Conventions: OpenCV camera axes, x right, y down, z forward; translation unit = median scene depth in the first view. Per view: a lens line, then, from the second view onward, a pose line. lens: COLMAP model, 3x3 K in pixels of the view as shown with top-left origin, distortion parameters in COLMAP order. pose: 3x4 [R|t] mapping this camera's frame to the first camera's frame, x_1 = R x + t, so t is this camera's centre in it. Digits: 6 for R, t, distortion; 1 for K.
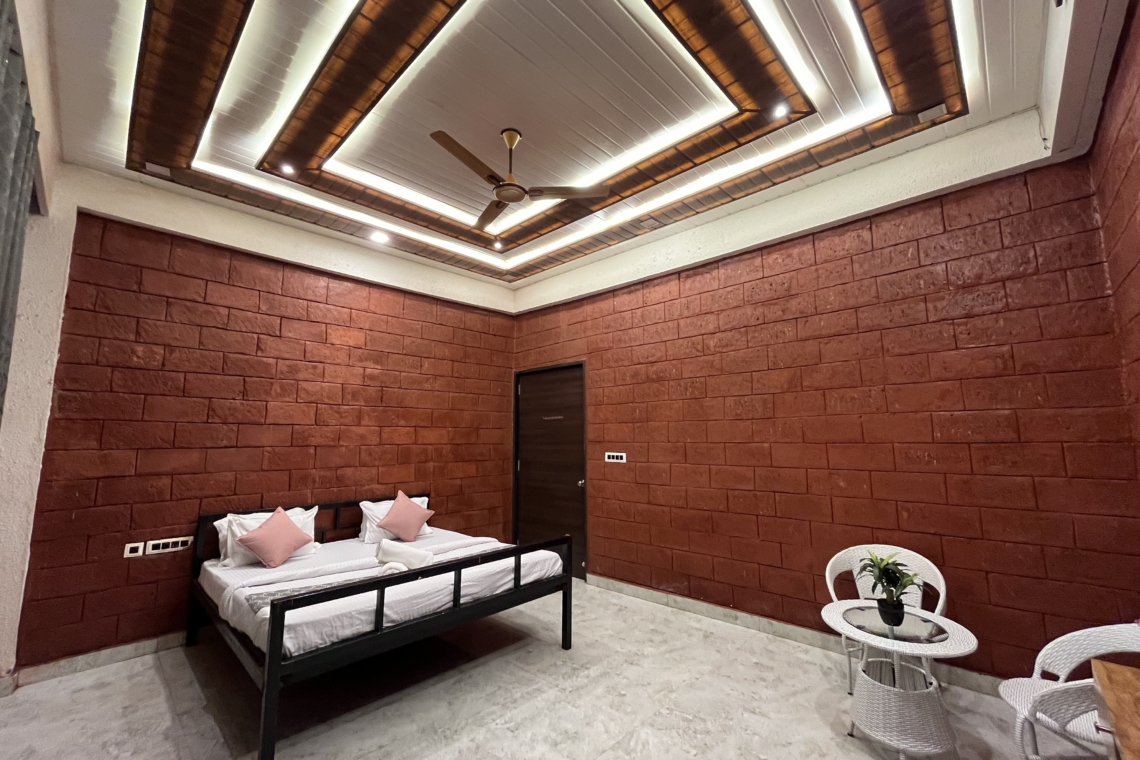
lens RADIAL K [[492.3, 0, 547.7], [0, 492.3, 374.1], [0, 0, 1]] dist [-0.005005, -0.000347]
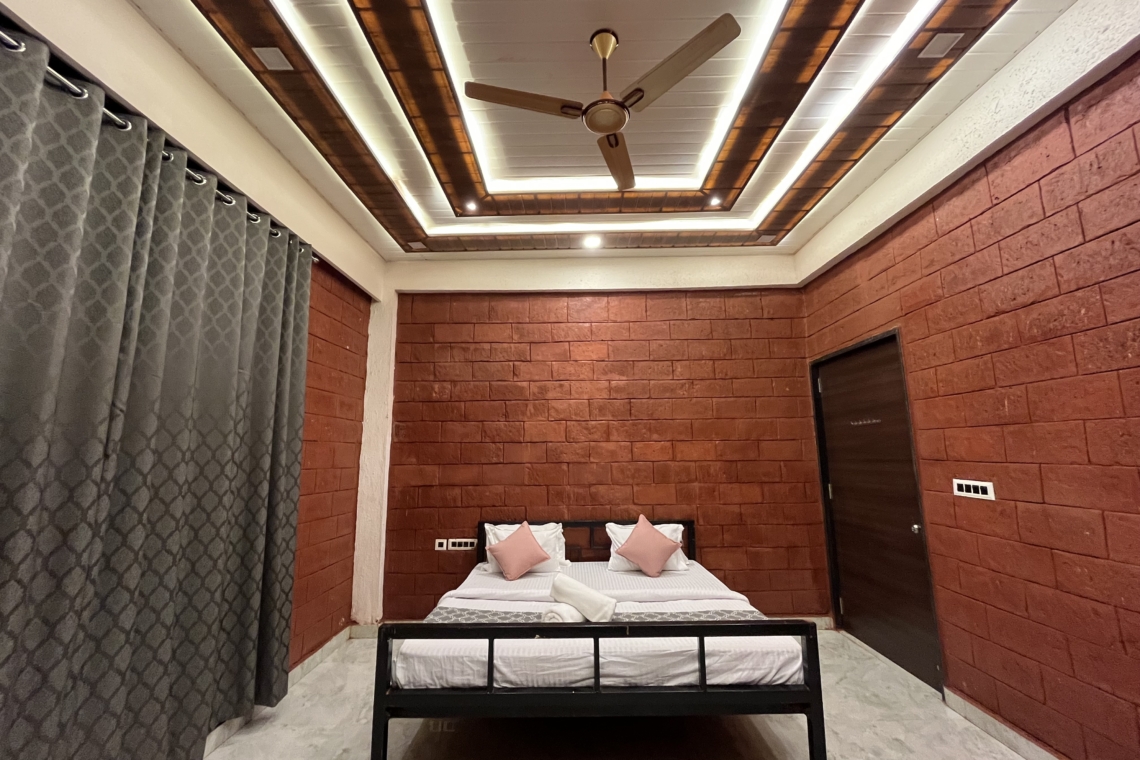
lens RADIAL K [[460.8, 0, 569.1], [0, 460.8, 377.4], [0, 0, 1]] dist [-0.002518, -0.000116]
pose [[0.684696, -0.119061, -0.719038, 0.225518], [0.102989, 0.992473, -0.066268, 0.033600], [0.721516, -0.028679, 0.691804, 0.334943]]
